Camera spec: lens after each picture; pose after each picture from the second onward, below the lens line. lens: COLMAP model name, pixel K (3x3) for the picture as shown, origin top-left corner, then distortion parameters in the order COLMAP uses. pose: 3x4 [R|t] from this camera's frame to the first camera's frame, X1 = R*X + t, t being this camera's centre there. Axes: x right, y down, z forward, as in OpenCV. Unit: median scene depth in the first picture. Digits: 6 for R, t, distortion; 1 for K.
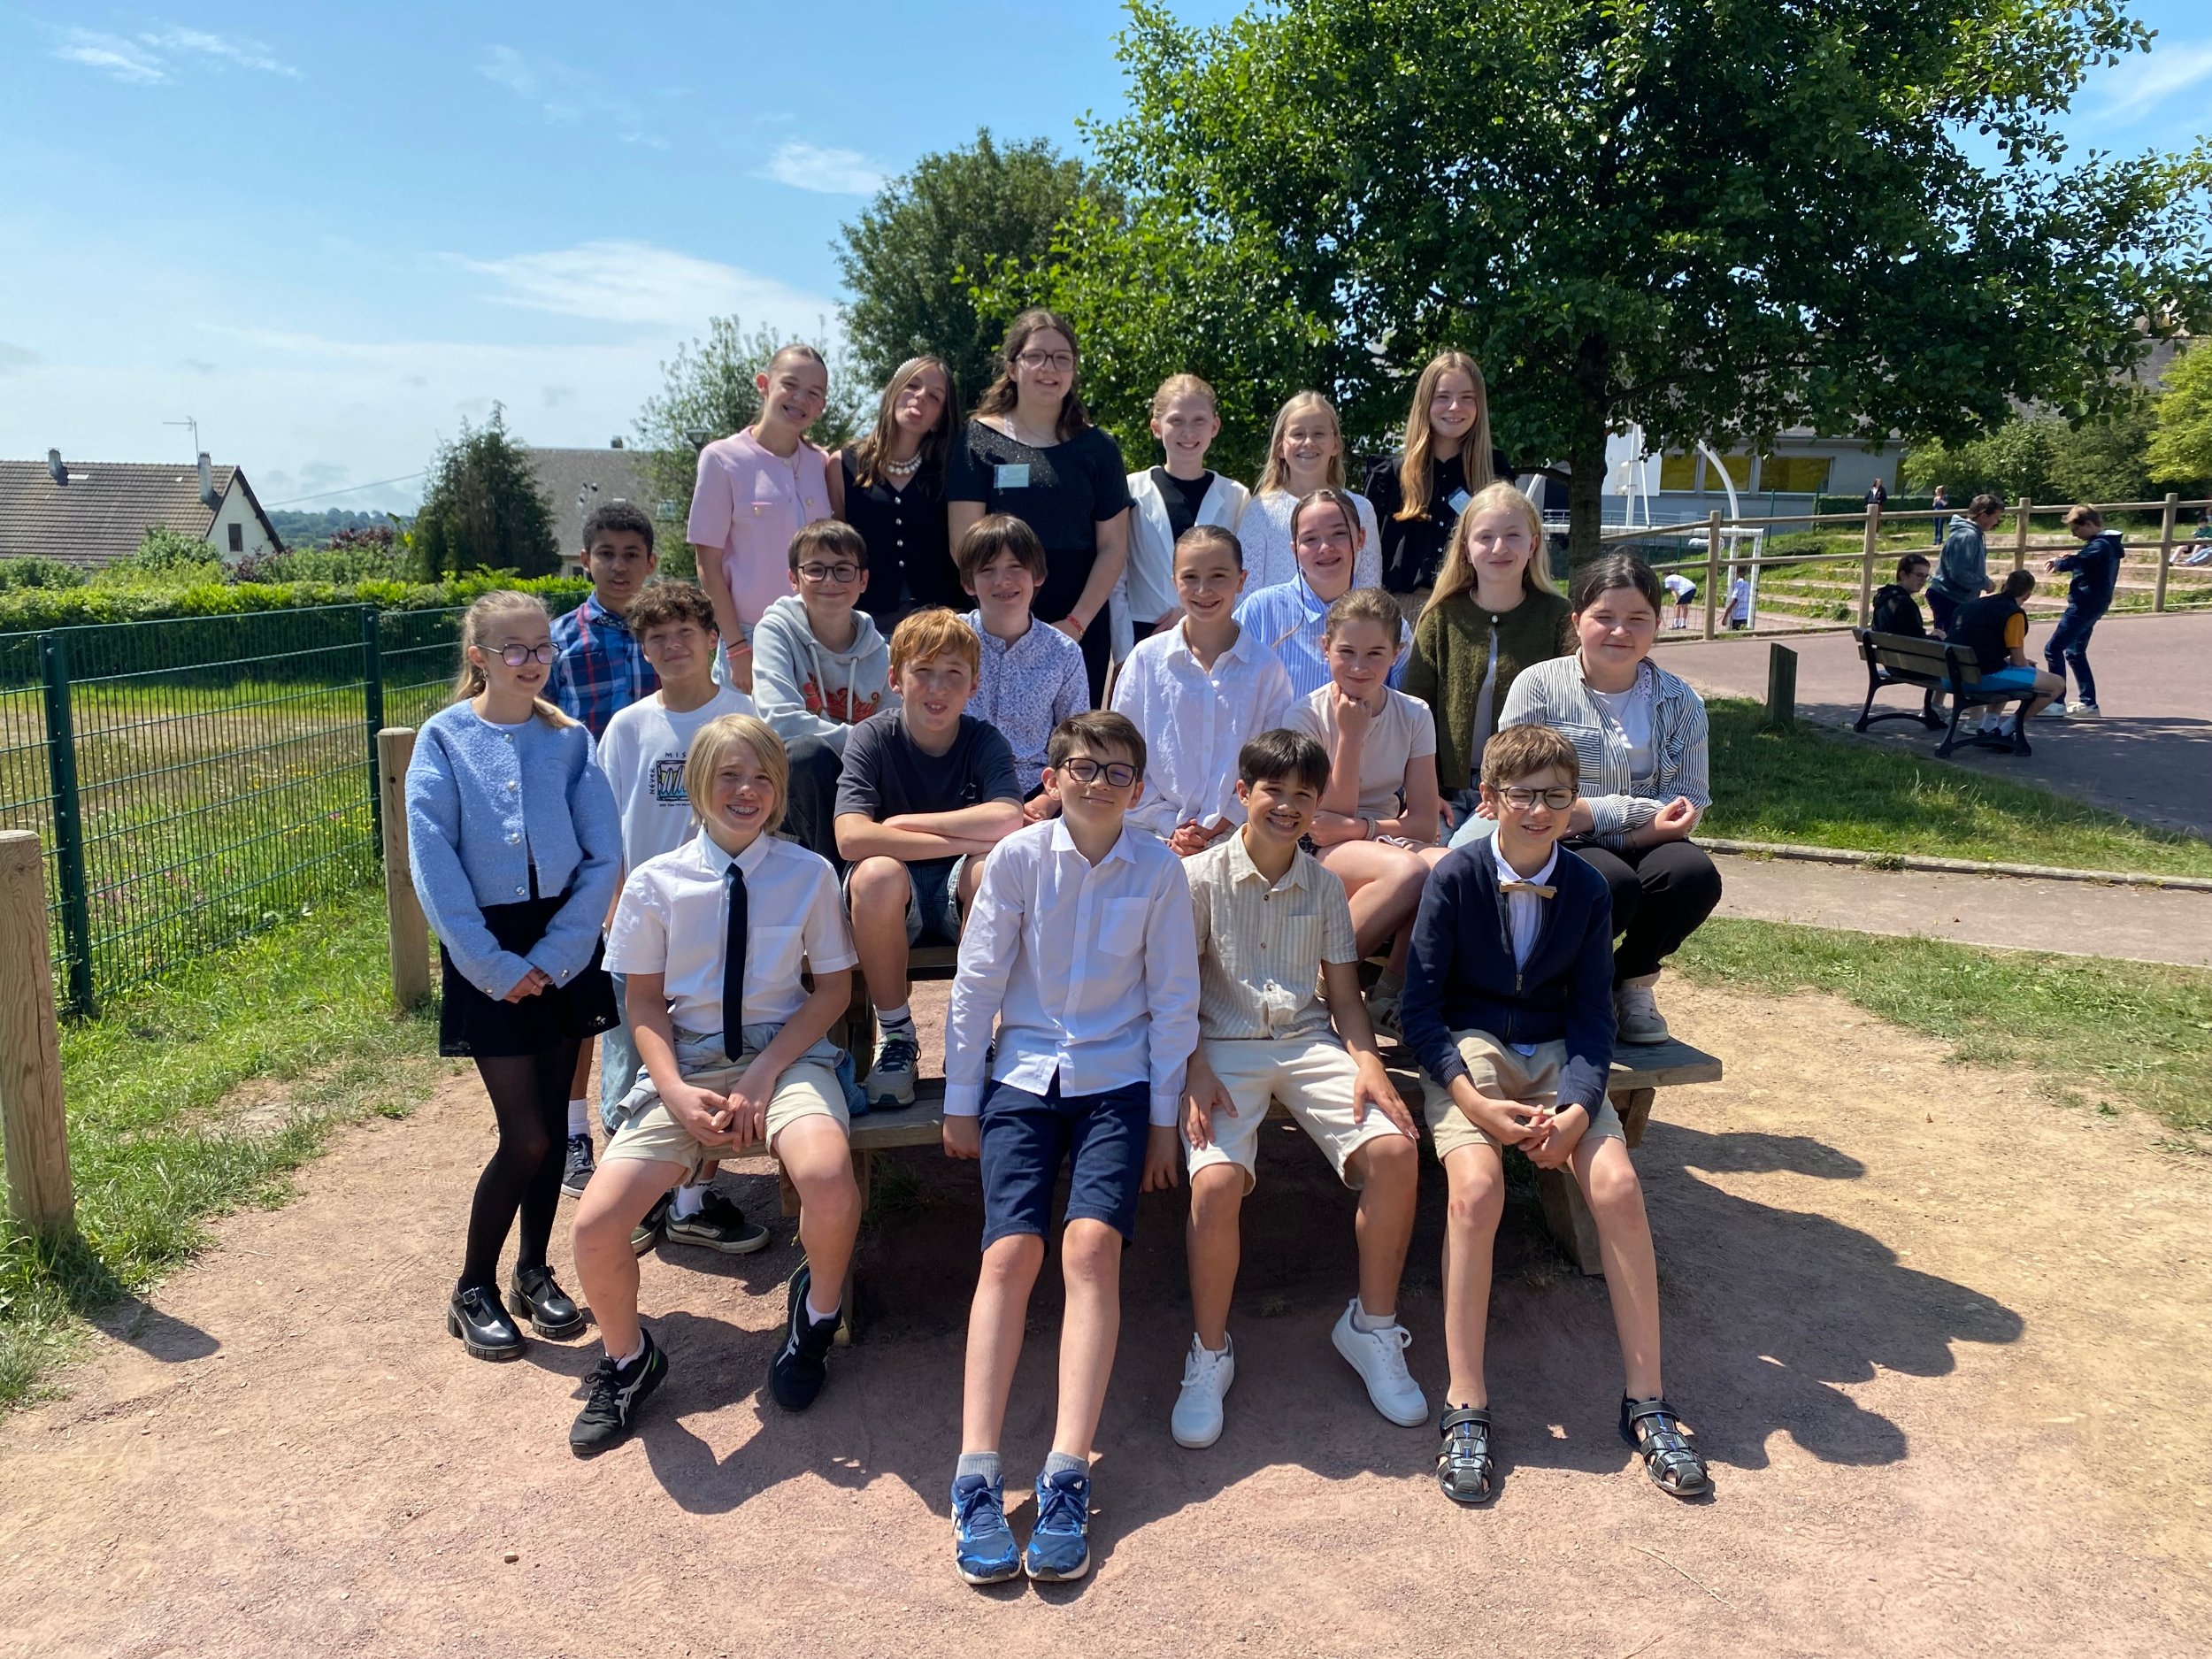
lens RADIAL K [[1670.3, 0, 1101.6], [0, 1670.3, 822.4], [0, 0, 1]] dist [-0.005255, 0.008284]
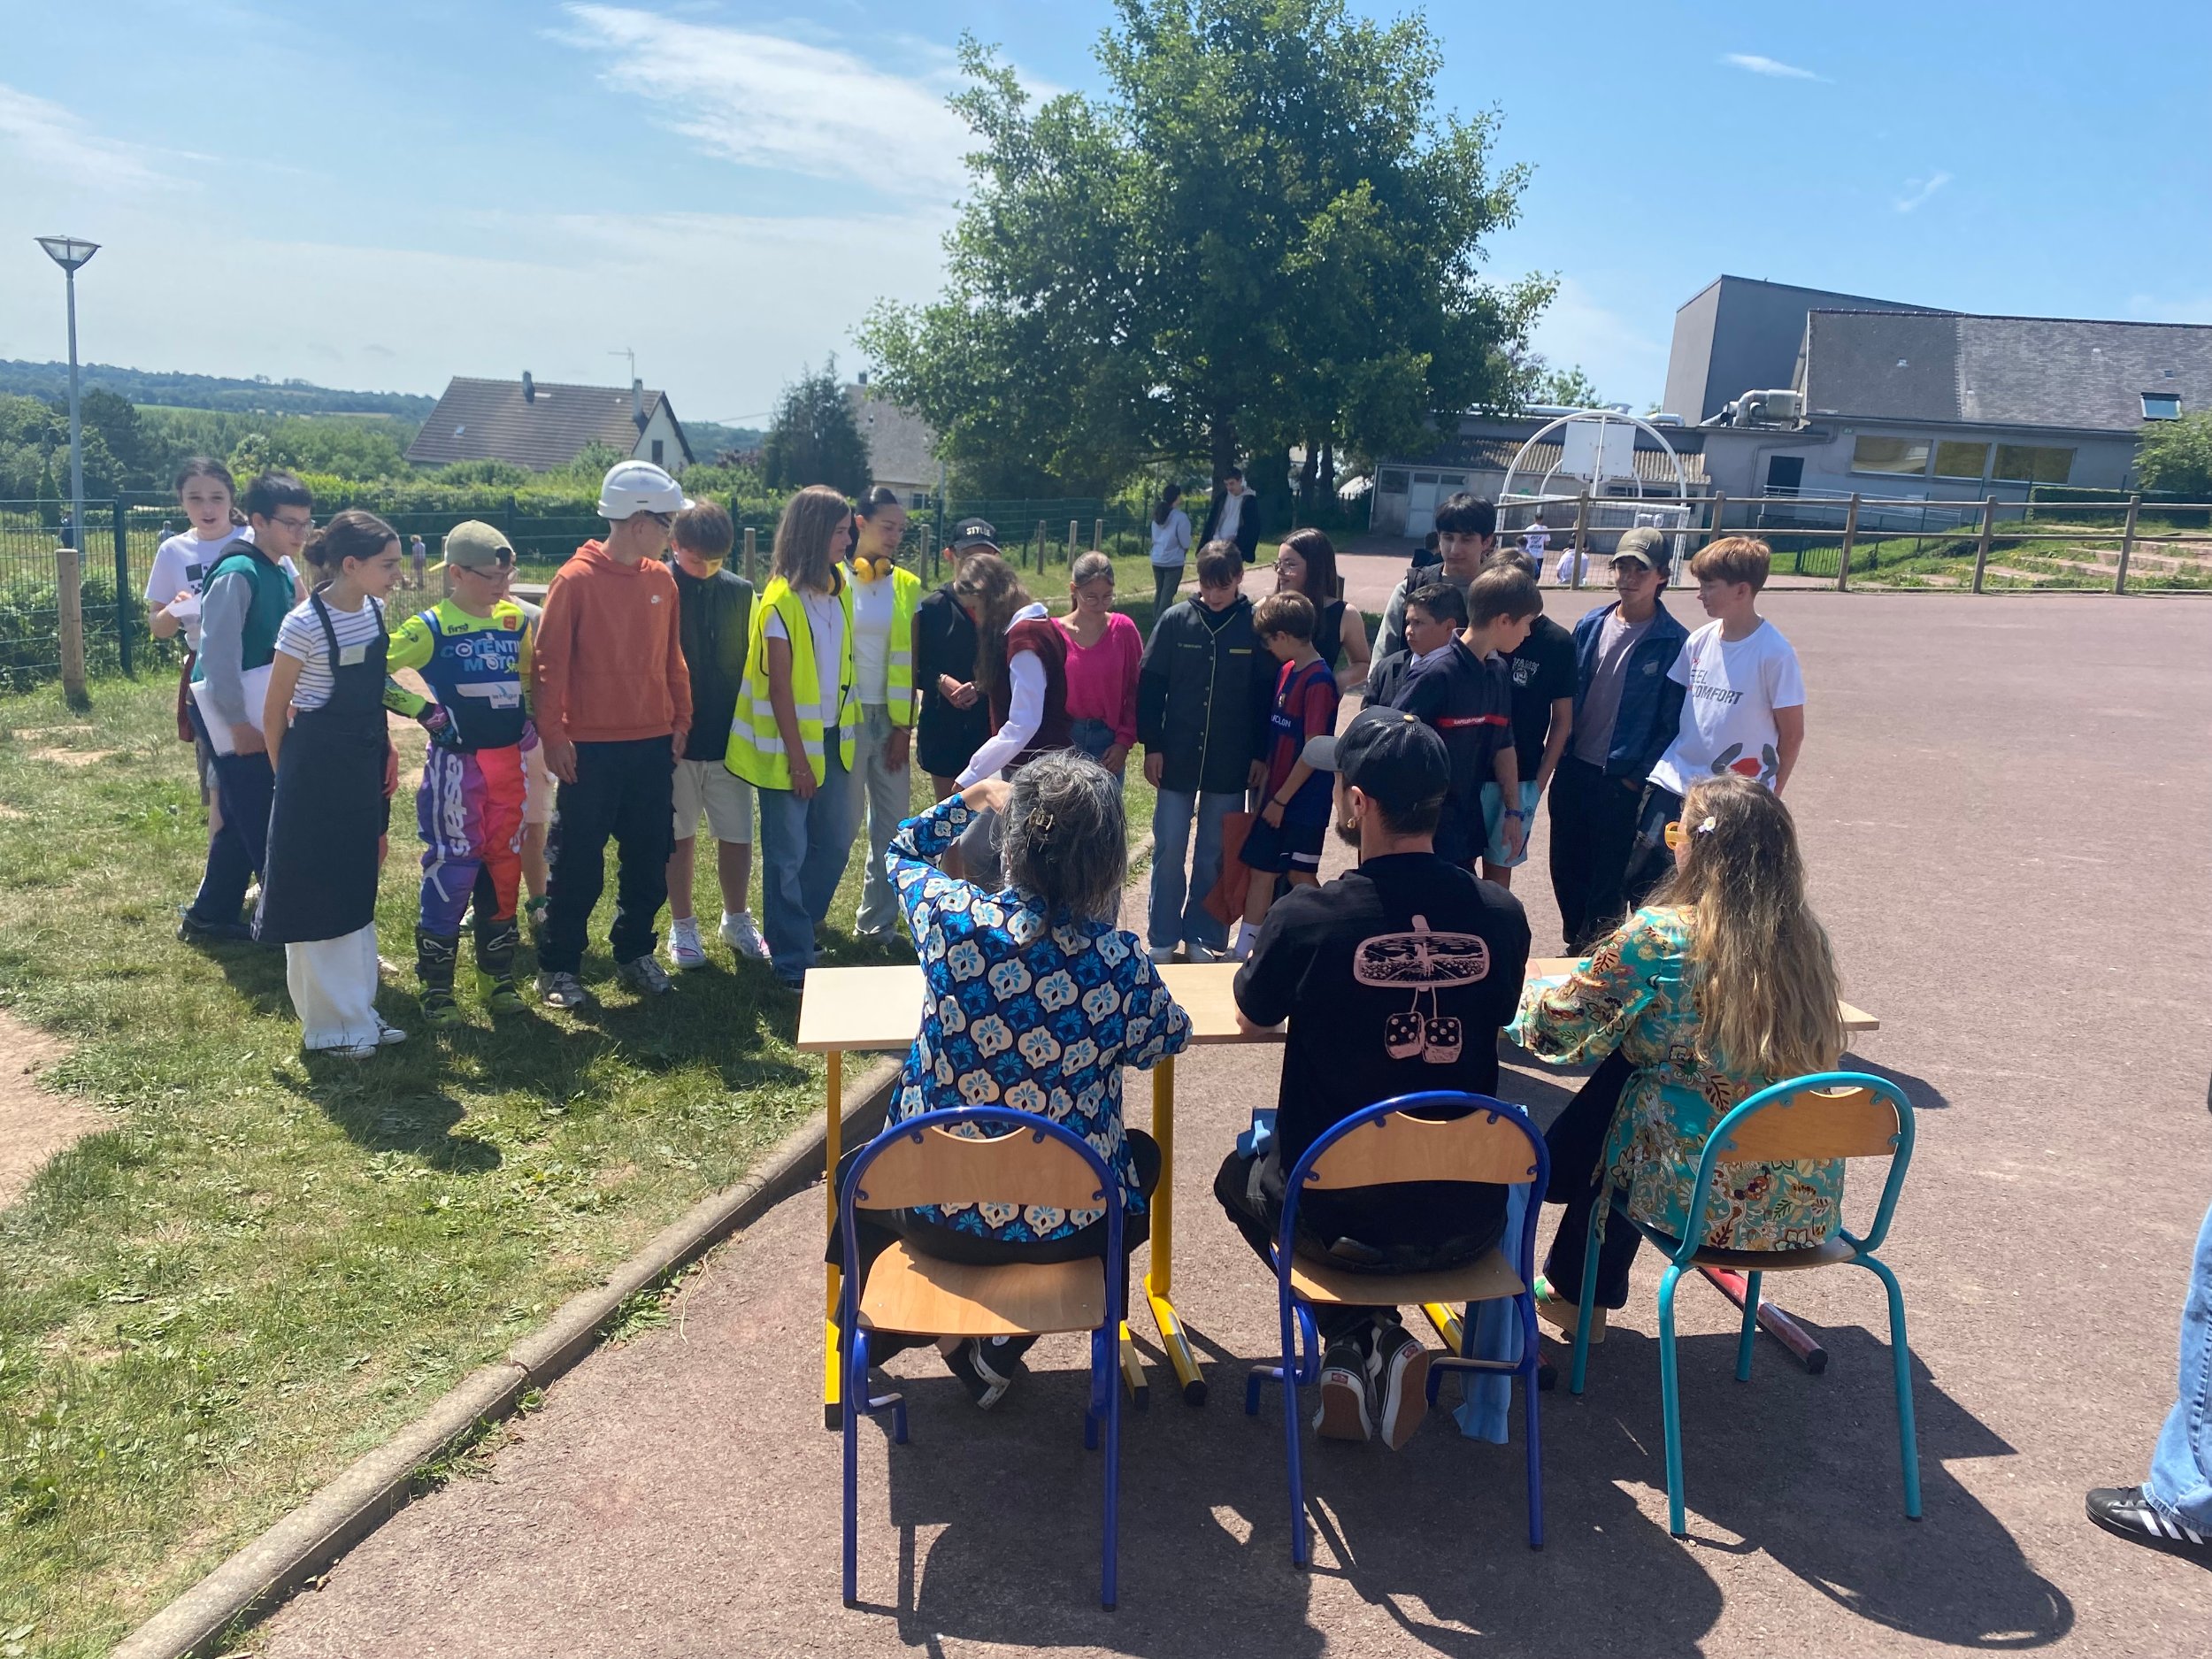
lens RADIAL K [[1676.7, 0, 1081.3], [0, 1676.7, 819.9], [0, 0, 1]] dist [0.012555, -0.006773]
pose [[0.966047, 0.100276, -0.238113, 0.542931], [-0.093198, 0.994810, 0.040832, 0.083437], [0.240971, -0.017254, 0.970379, -0.593579]]
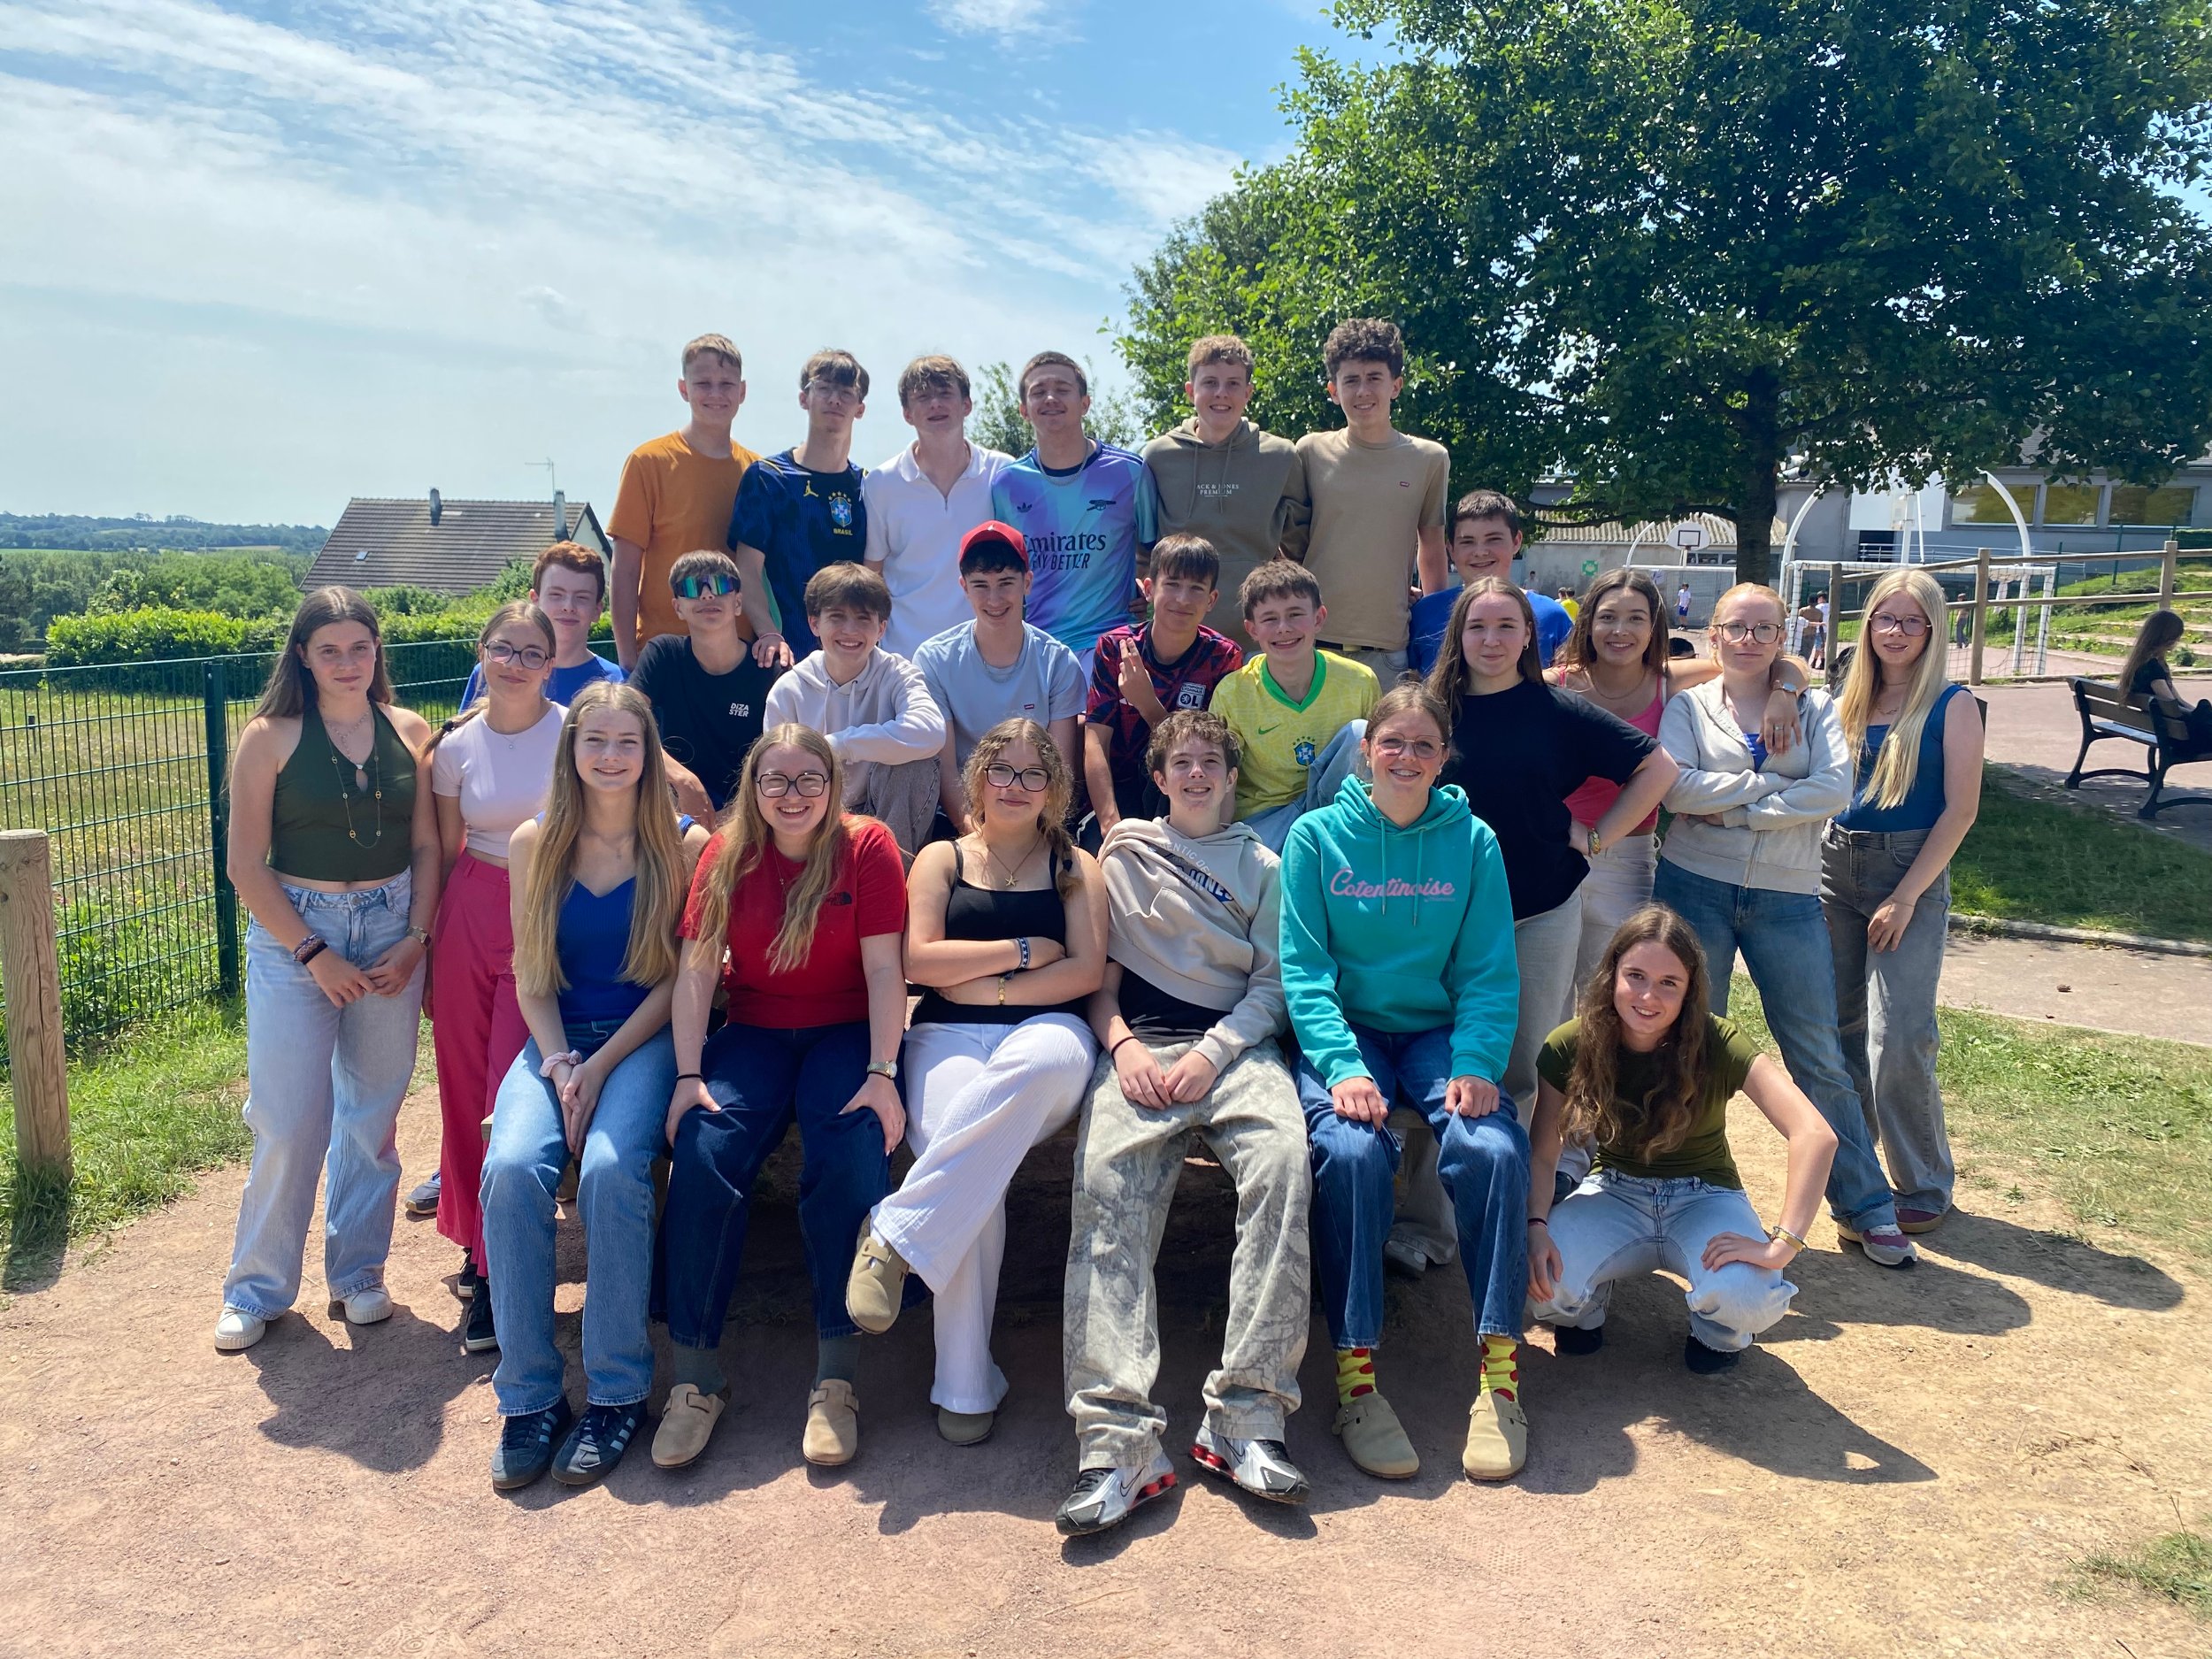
lens RADIAL K [[1668.0, 0, 1109.0], [0, 1668.0, 817.0], [0, 0, 1]] dist [0.006990, -0.001529]
pose [[0.983520, 0.029812, -0.178324, 0.094058], [-0.033761, 0.999246, -0.019150, -0.002095], [0.177618, 0.024855, 0.983786, -0.010166]]
